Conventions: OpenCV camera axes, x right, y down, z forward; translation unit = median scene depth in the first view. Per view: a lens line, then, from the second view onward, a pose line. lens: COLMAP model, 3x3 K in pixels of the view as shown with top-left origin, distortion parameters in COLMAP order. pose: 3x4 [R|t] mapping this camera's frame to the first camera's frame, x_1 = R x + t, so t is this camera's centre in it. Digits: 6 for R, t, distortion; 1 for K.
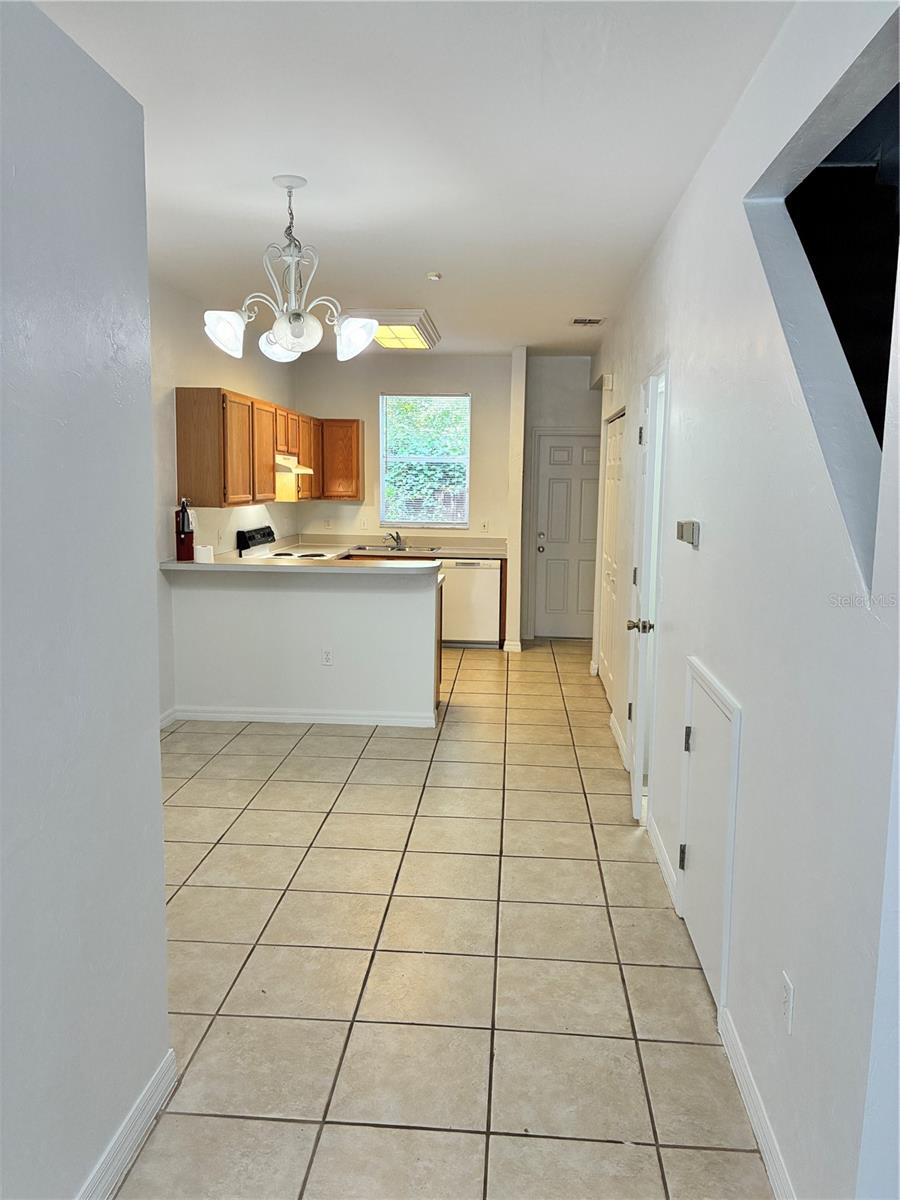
lens RADIAL K [[910.7, 0, 497.0], [0, 910.7, 599.8], [0, 0, 1]] dist [0.005773, 0.000919]
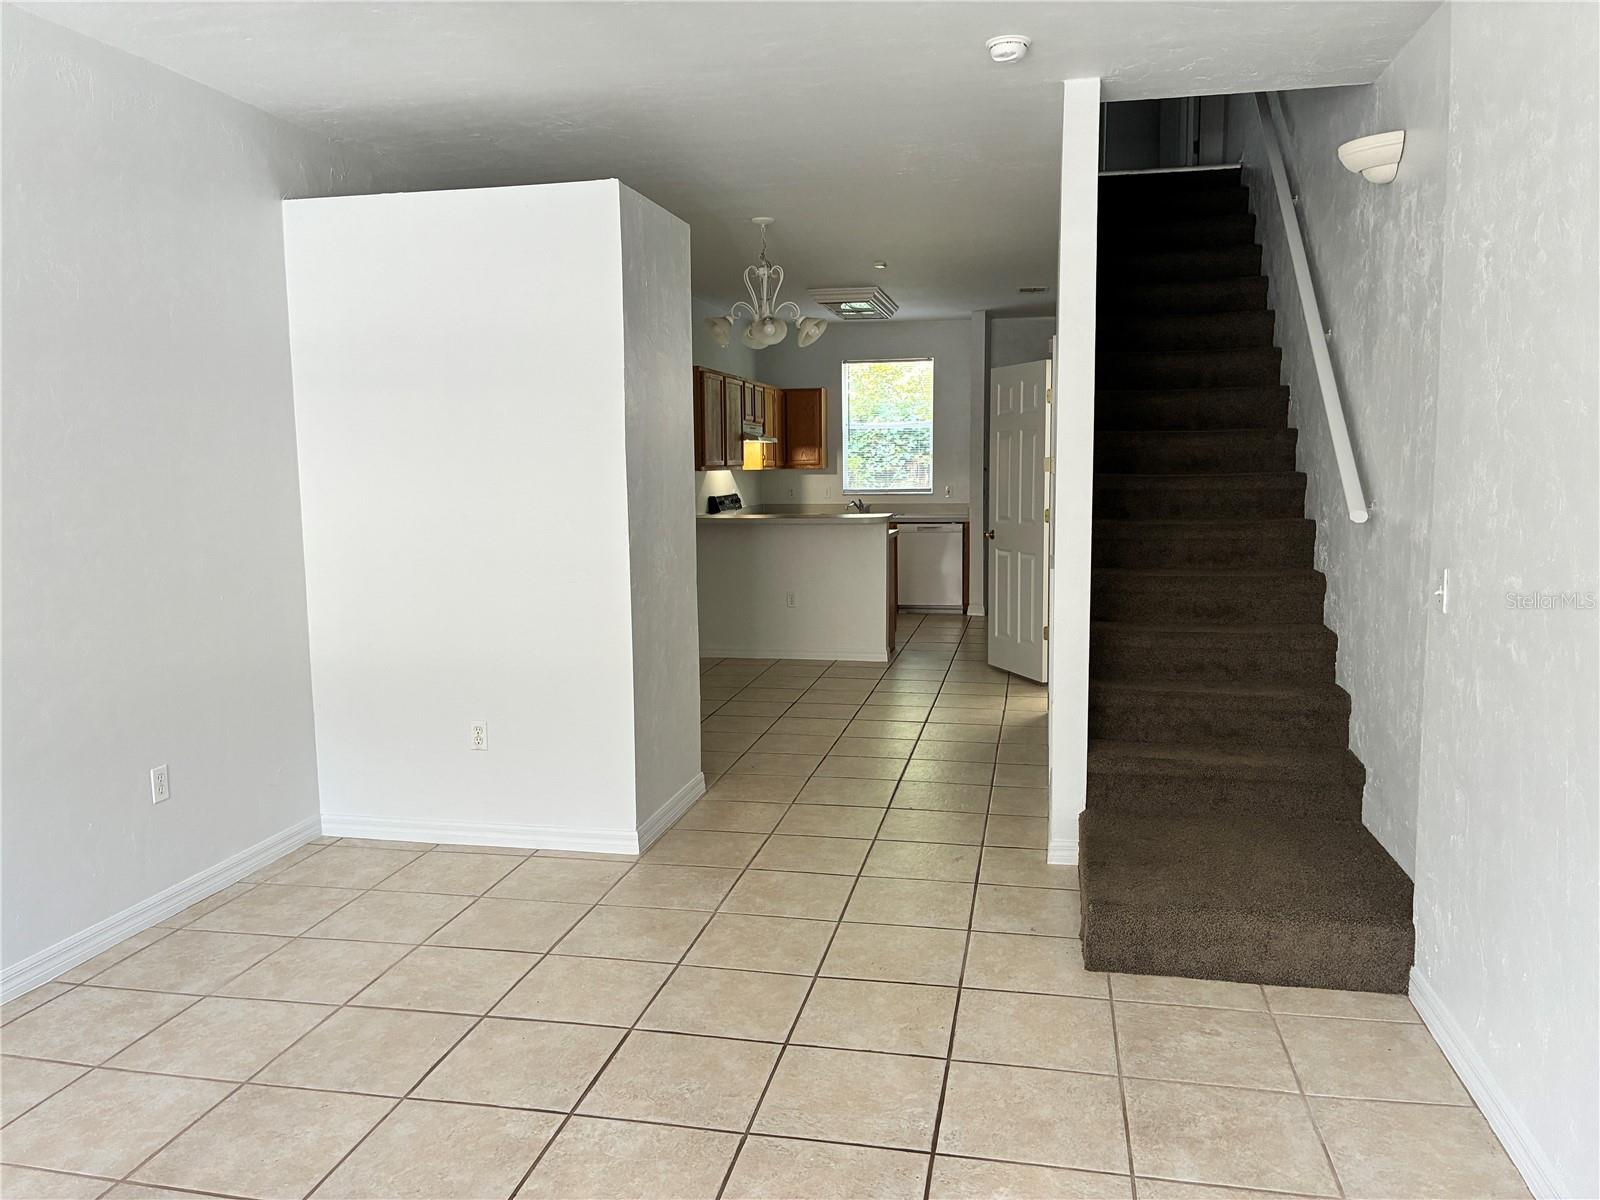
lens RADIAL K [[1214.3, 0, 830.0], [0, 1214.3, 592.2], [0, 0, 1]] dist [0.005773, 0.000919]
pose [[0.988304, -0.012487, -0.151987, 0.063057], [0.008927, 0.999670, -0.024080, 0.063859], [0.152238, 0.022441, 0.988089, -0.340932]]
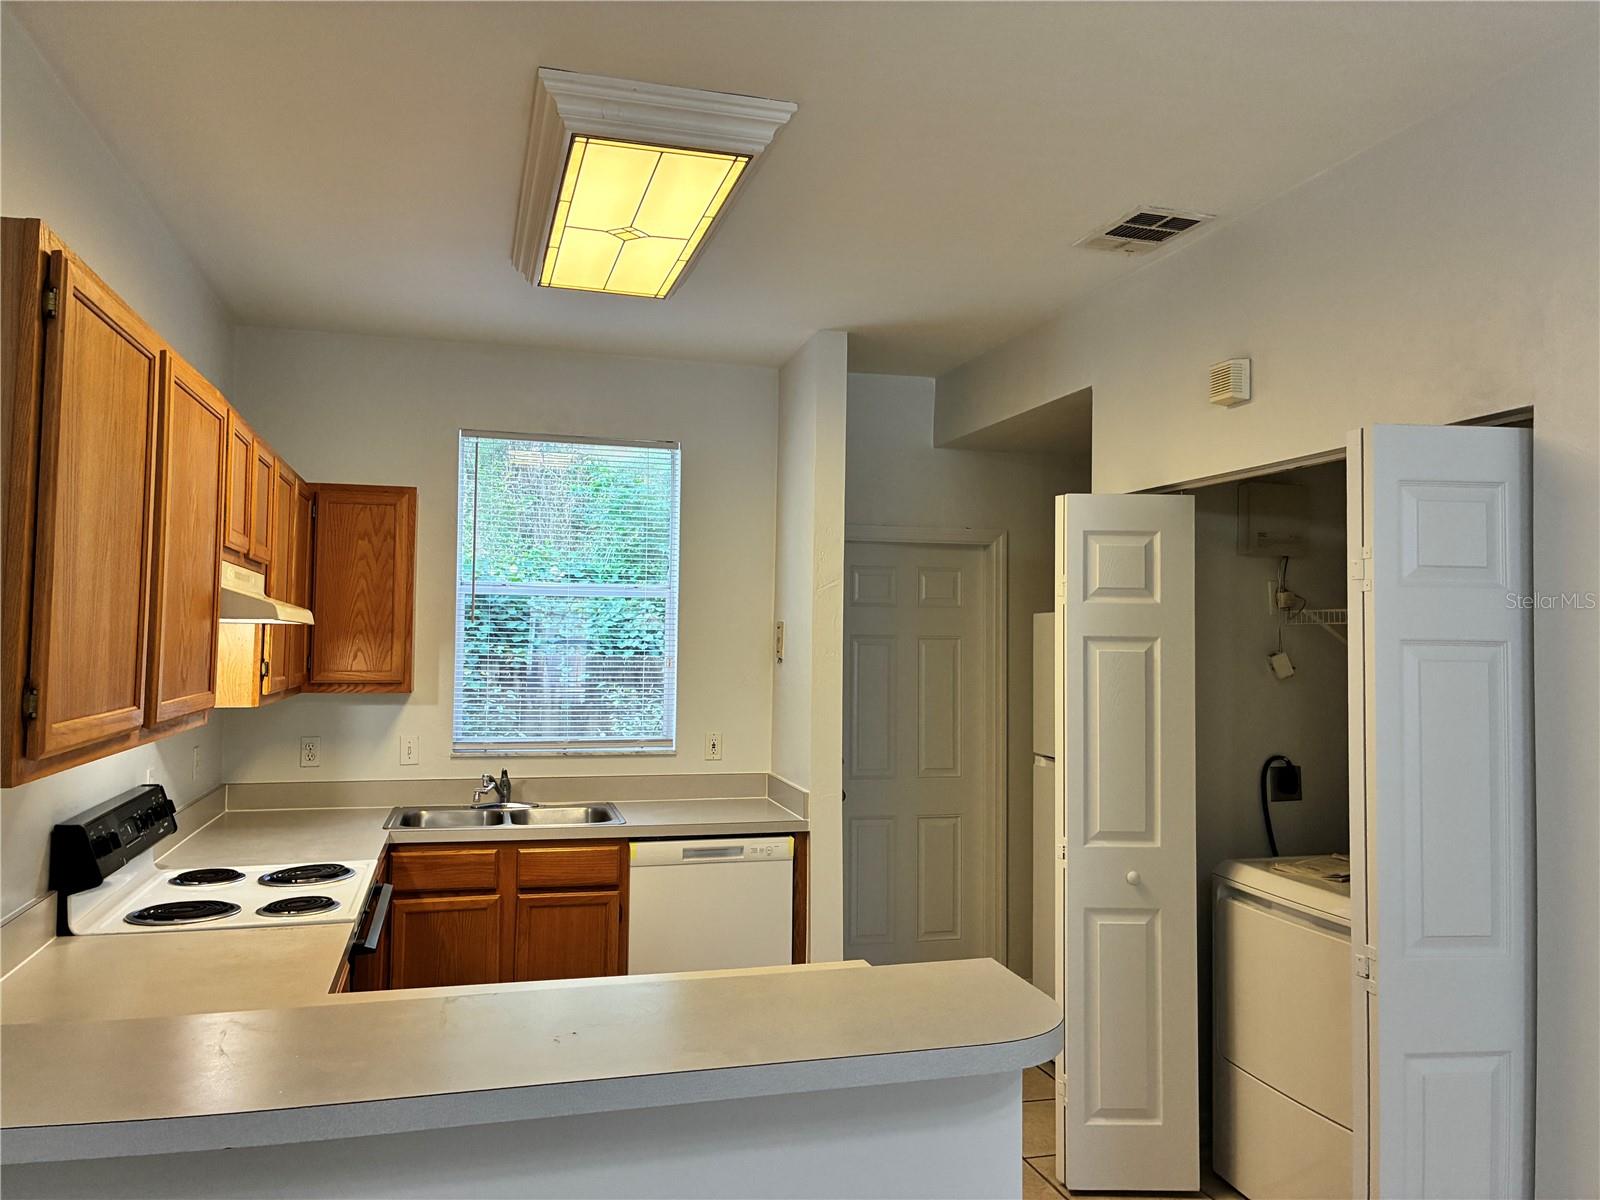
lens RADIAL K [[1214.3, 0, 847.1], [0, 1214.3, 587.3], [0, 0, 1]] dist [0.005773, 0.000919]
pose [[0.947083, 0.010046, 0.320831, -0.151800], [0.044214, 0.985900, -0.161390, -0.066468], [-0.317929, 0.167035, 0.933285, 0.486799]]
